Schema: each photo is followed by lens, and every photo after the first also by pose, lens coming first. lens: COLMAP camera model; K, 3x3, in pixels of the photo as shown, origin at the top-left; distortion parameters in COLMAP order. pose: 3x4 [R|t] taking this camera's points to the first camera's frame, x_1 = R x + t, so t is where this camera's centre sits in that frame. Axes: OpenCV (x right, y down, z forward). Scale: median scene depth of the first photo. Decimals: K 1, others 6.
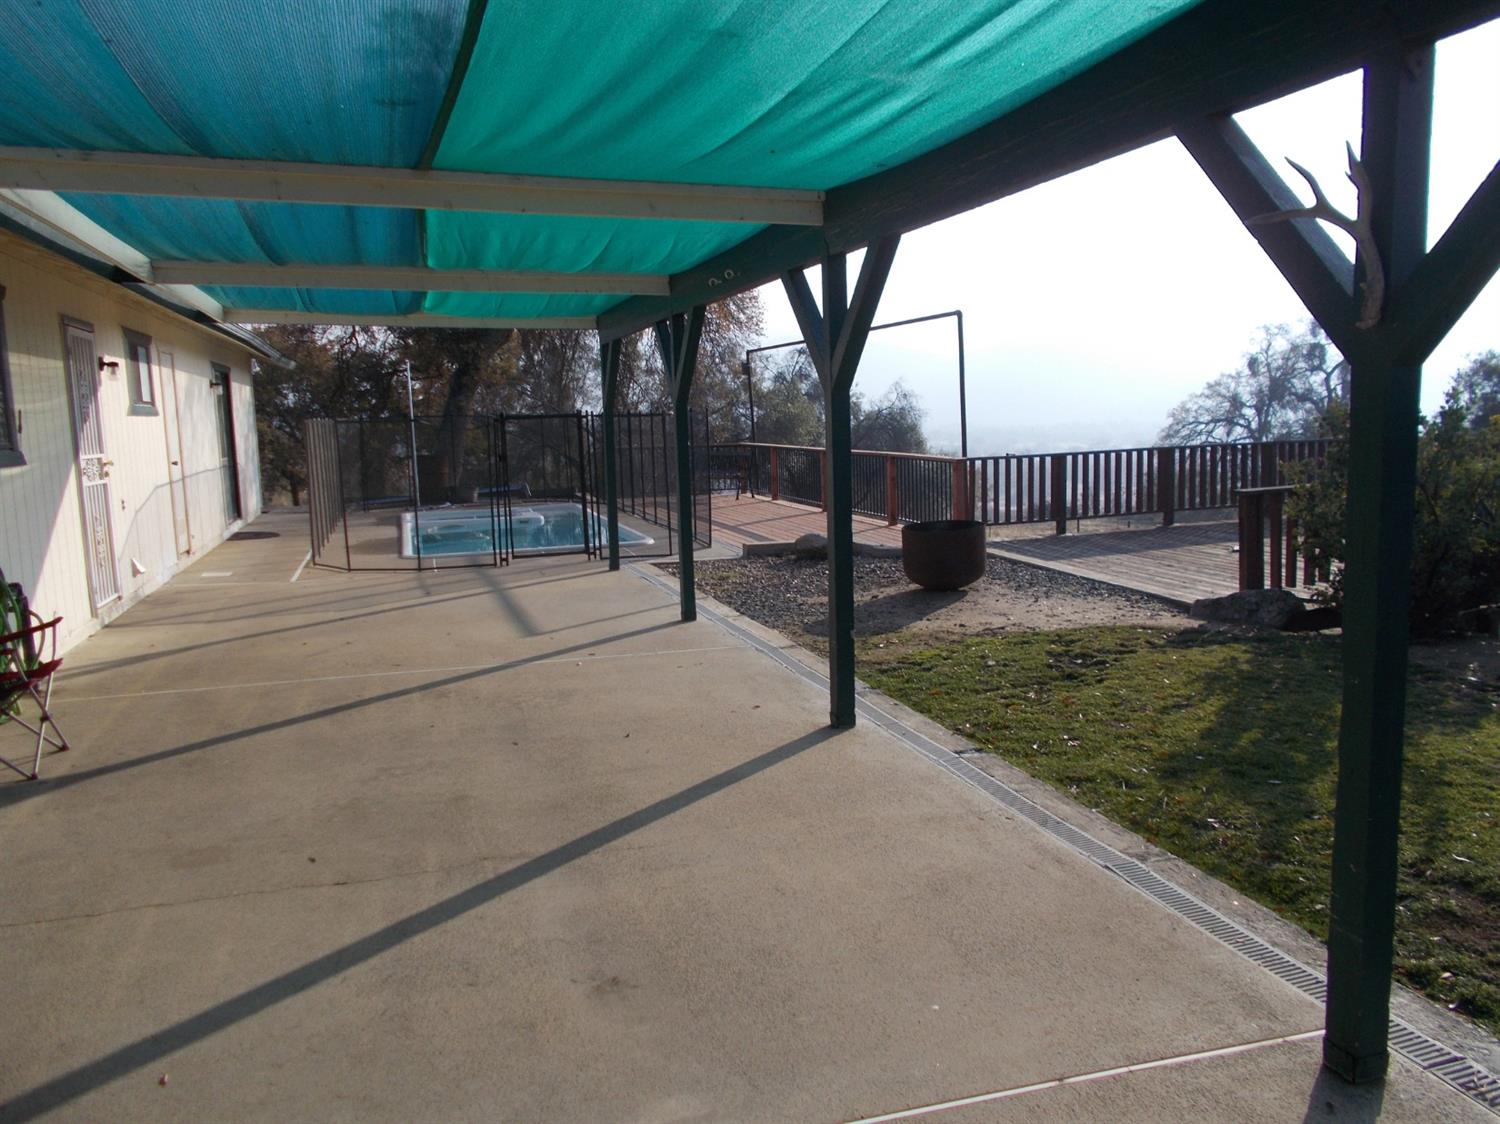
lens RADIAL K [[1137.1, 0, 747.7], [0, 1137.1, 551.6], [0, 0, 1]] dist [-0.006007, -0.005821]
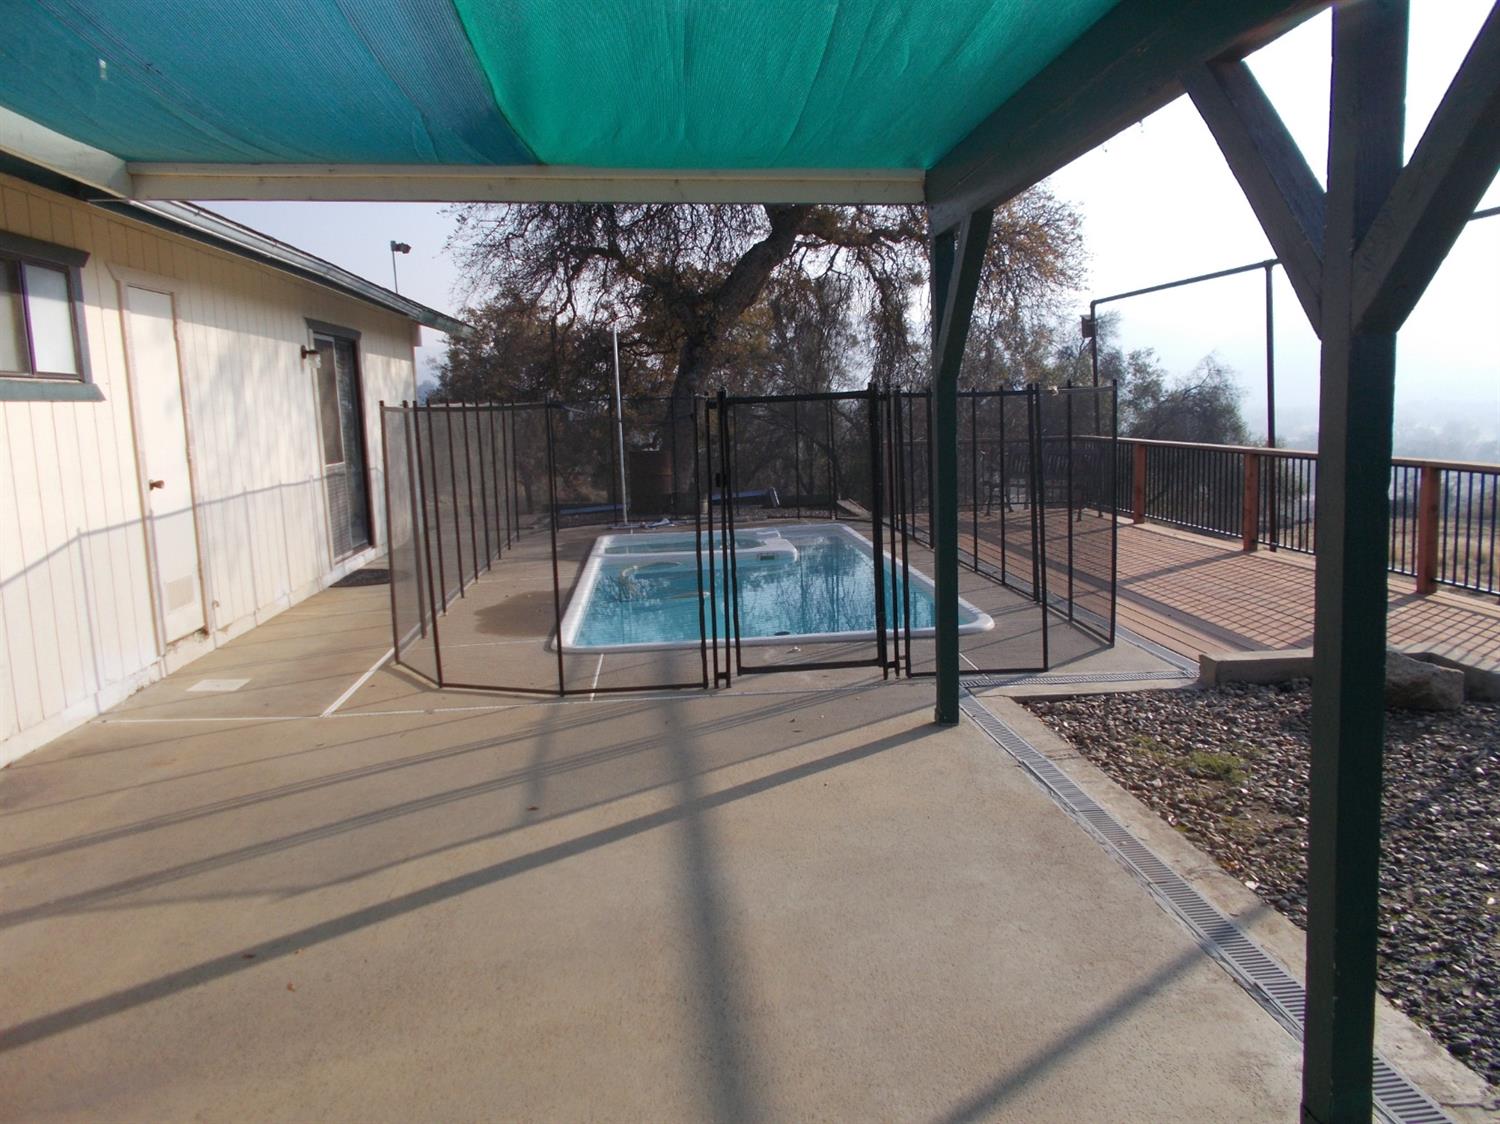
lens RADIAL K [[1137.1, 0, 757.9], [0, 1137.1, 558.4], [0, 0, 1]] dist [-0.006007, -0.005821]
pose [[0.978216, 0.021461, -0.206475, -0.070822], [-0.017201, 0.999601, 0.022406, -0.044250], [0.206874, -0.018367, 0.978195, 0.380402]]
